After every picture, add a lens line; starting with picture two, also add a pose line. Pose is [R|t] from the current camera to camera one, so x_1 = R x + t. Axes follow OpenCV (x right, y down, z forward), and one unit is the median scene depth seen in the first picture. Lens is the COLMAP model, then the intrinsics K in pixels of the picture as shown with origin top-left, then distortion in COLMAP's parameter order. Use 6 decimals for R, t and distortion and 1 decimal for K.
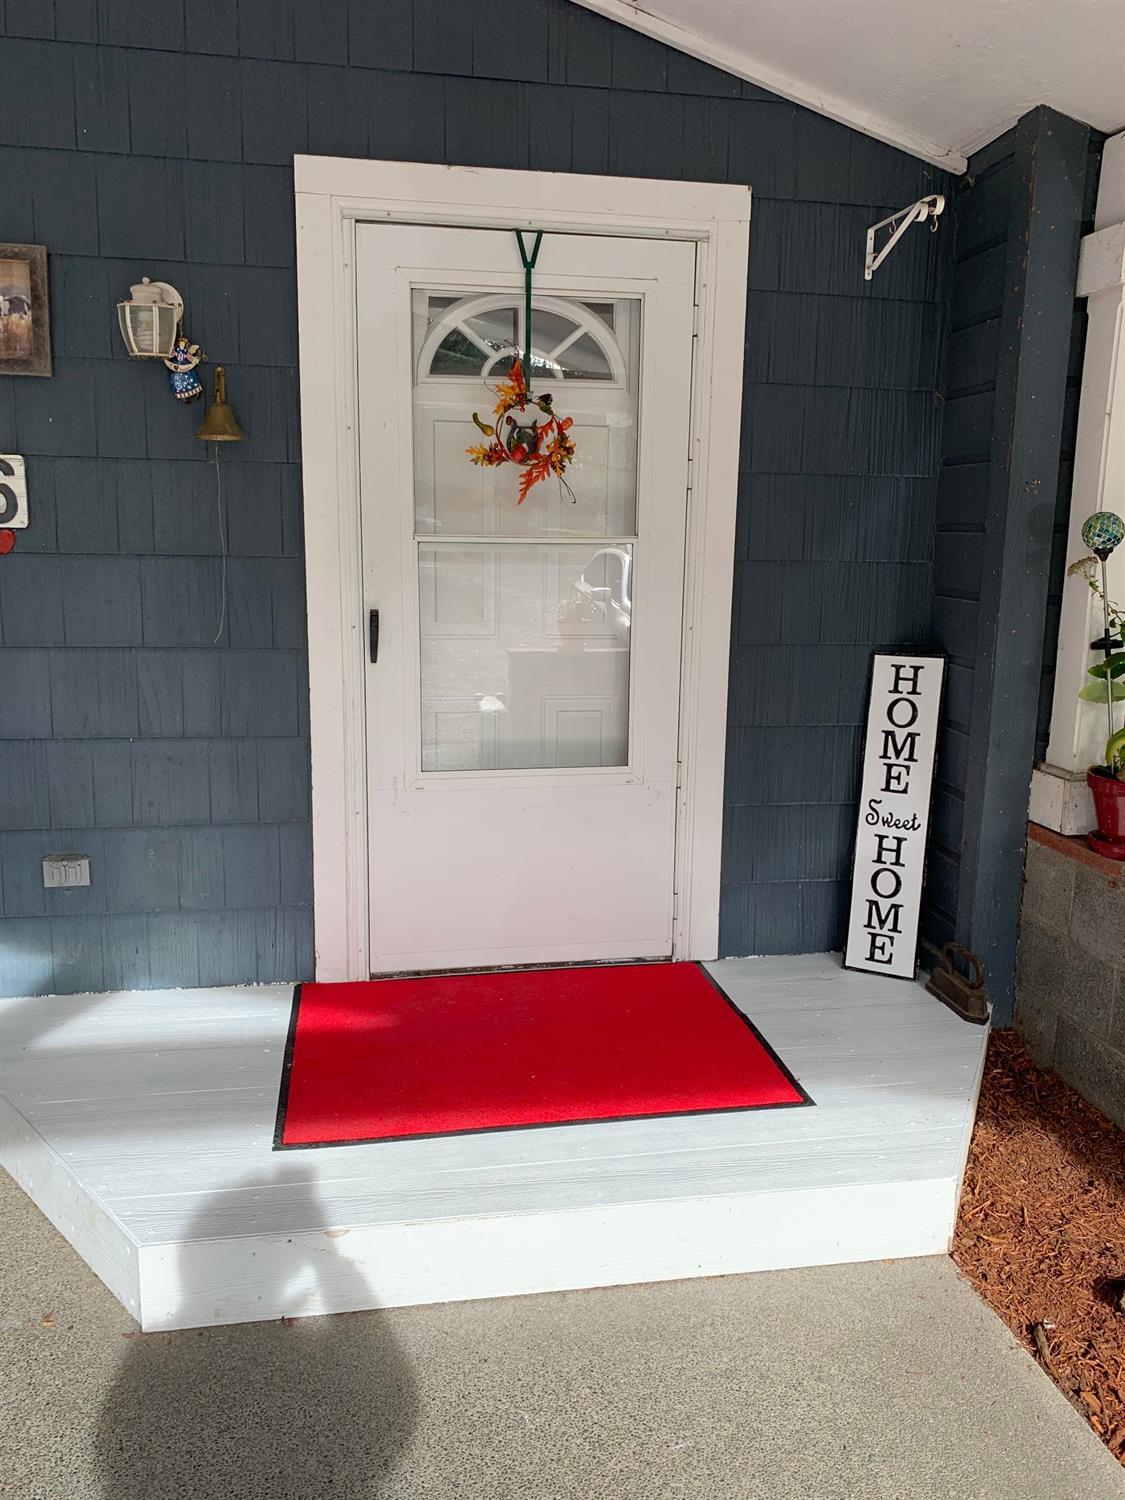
lens RADIAL K [[1156.8, 0, 556.3], [0, 1156.8, 745.4], [0, 0, 1]] dist [0.041481, -0.036814]
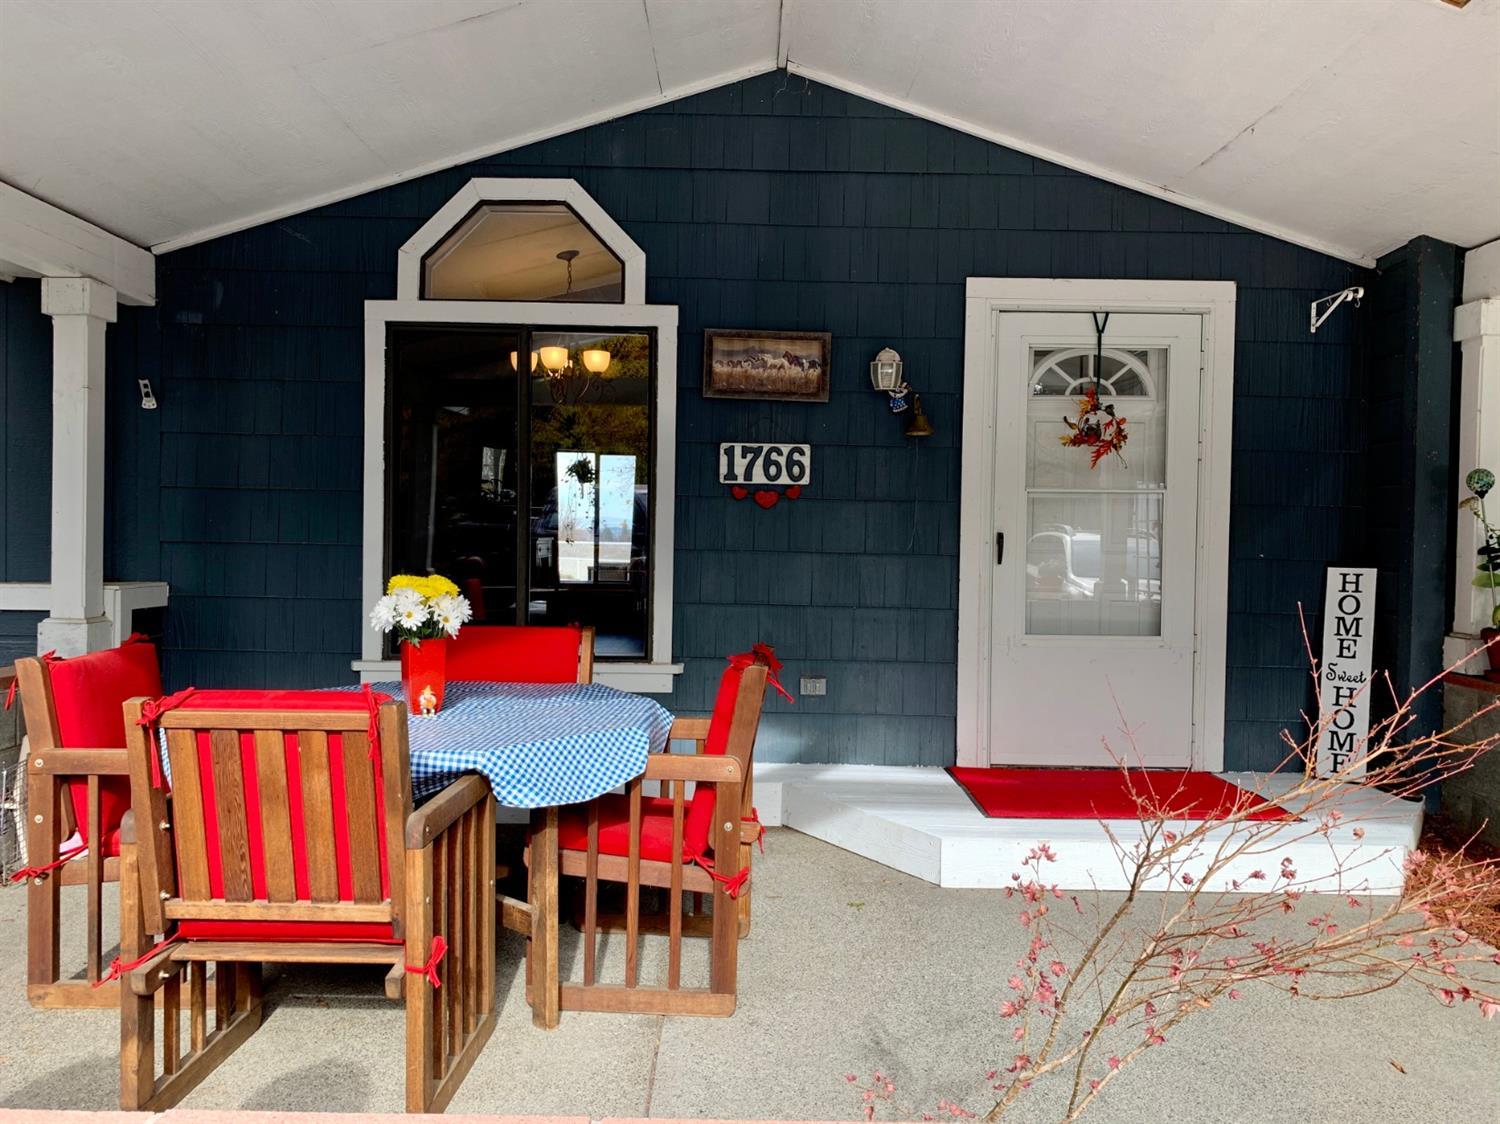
lens RADIAL K [[1156.8, 0, 743.2], [0, 1156.8, 566.6], [0, 0, 1]] dist [0.041481, -0.036814]
pose [[0.985177, 0.006509, -0.171415, -0.236877], [-0.033855, 0.987003, -0.157097, 0.204585], [0.168165, 0.160572, 0.972593, -0.666785]]
